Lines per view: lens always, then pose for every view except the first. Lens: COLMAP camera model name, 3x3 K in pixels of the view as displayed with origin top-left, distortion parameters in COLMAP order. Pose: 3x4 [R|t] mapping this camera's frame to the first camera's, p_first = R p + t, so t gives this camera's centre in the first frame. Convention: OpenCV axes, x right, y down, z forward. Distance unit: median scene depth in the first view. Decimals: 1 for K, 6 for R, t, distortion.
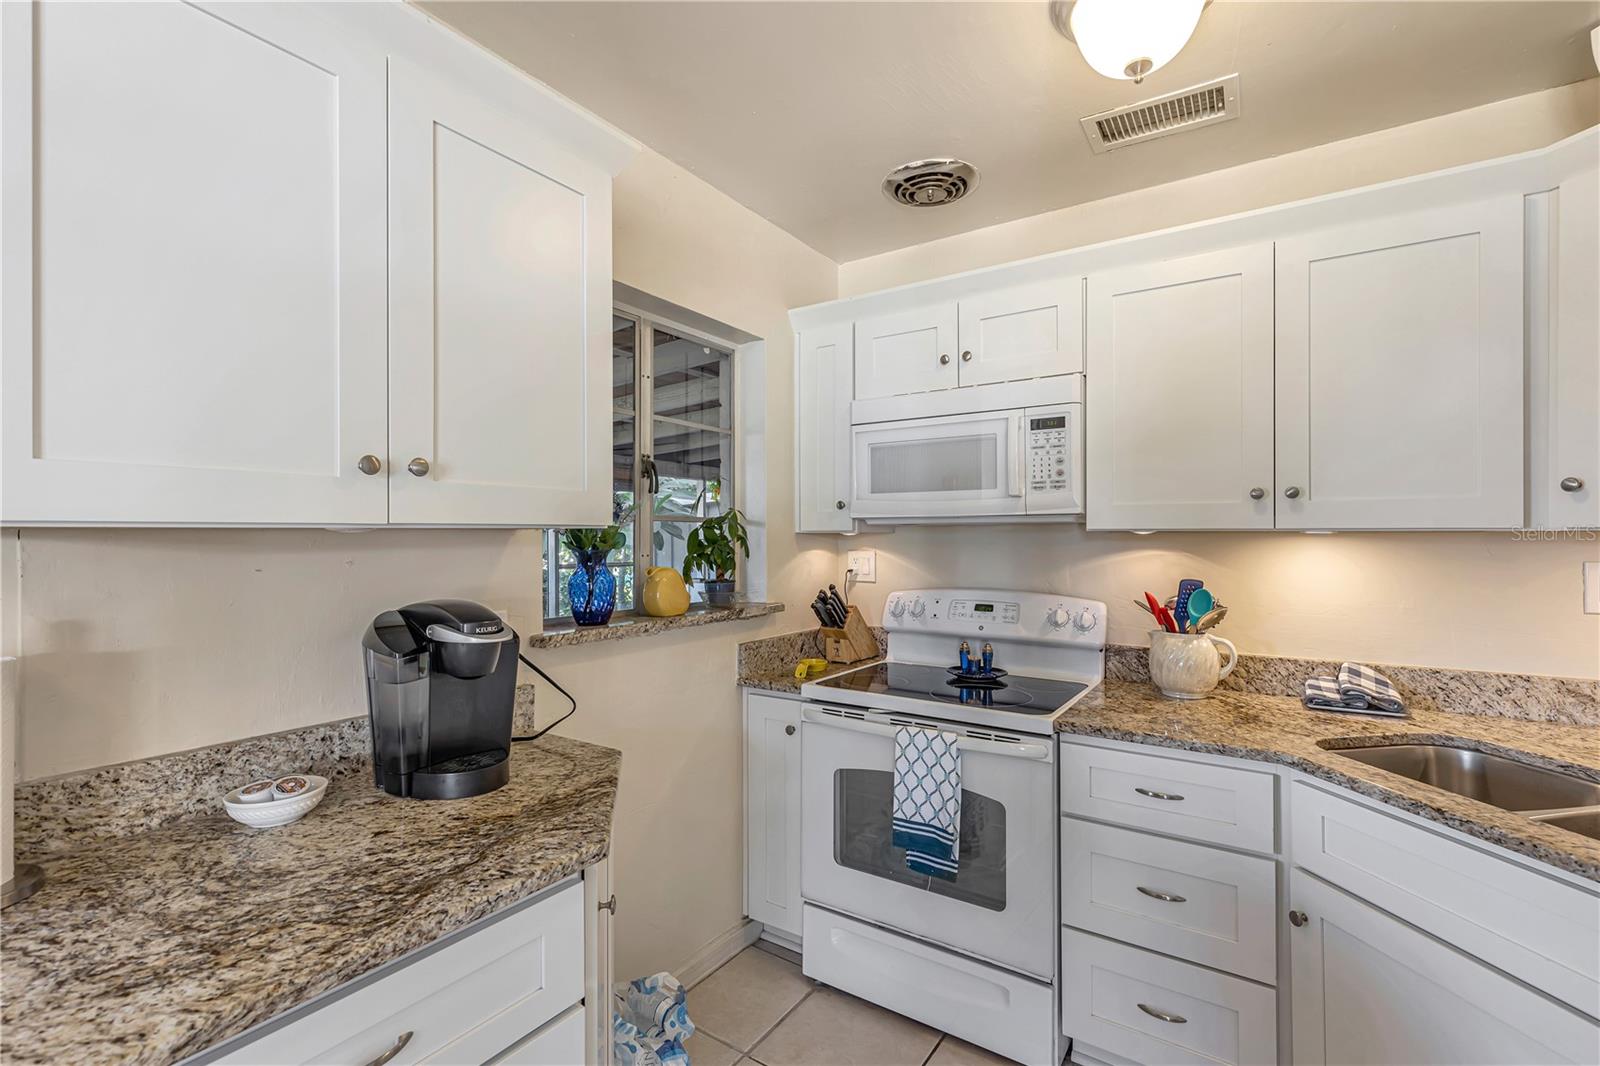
lens RADIAL K [[715.0, 0, 800.8], [0, 715.0, 529.9], [0, 0, 1]] dist [0.001936, -0.000432]
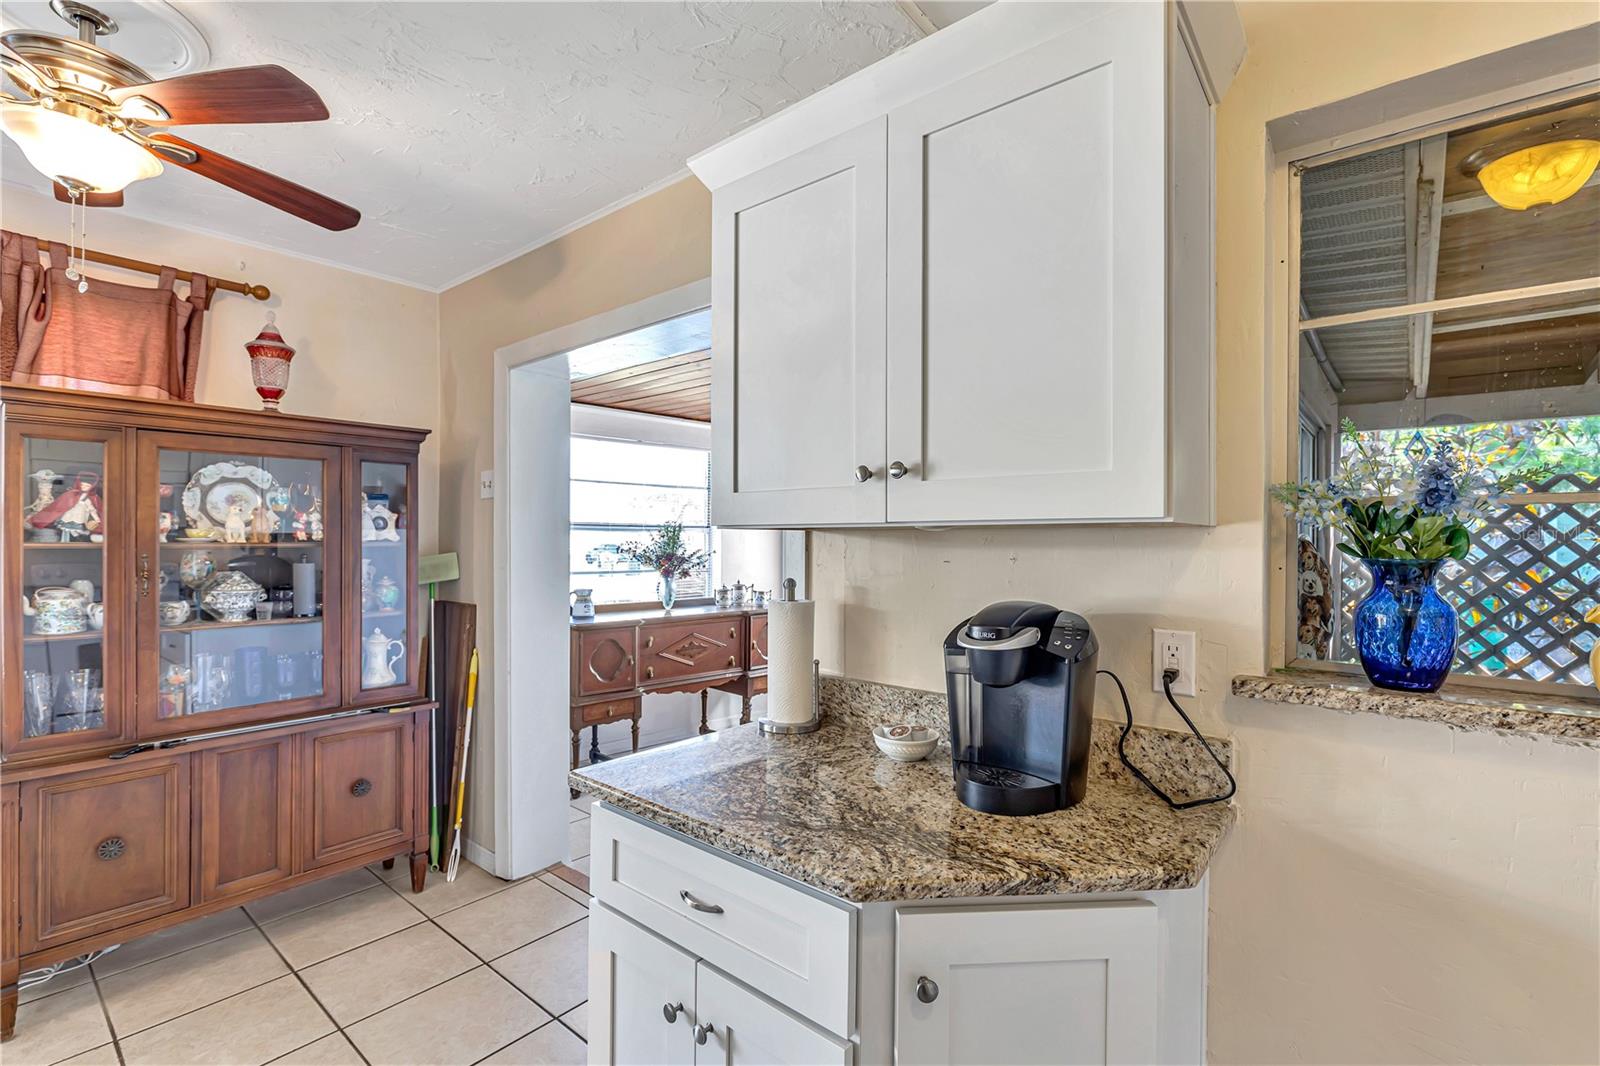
lens RADIAL K [[715.0, 0, 800.8], [0, 715.0, 529.9], [0, 0, 1]] dist [0.001936, -0.000432]
pose [[-0.104329, -0.007907, -0.994511, 0.596625], [0.005209, 0.999950, -0.008497, 0.012112], [0.994529, -0.006067, -0.104283, 1.016780]]
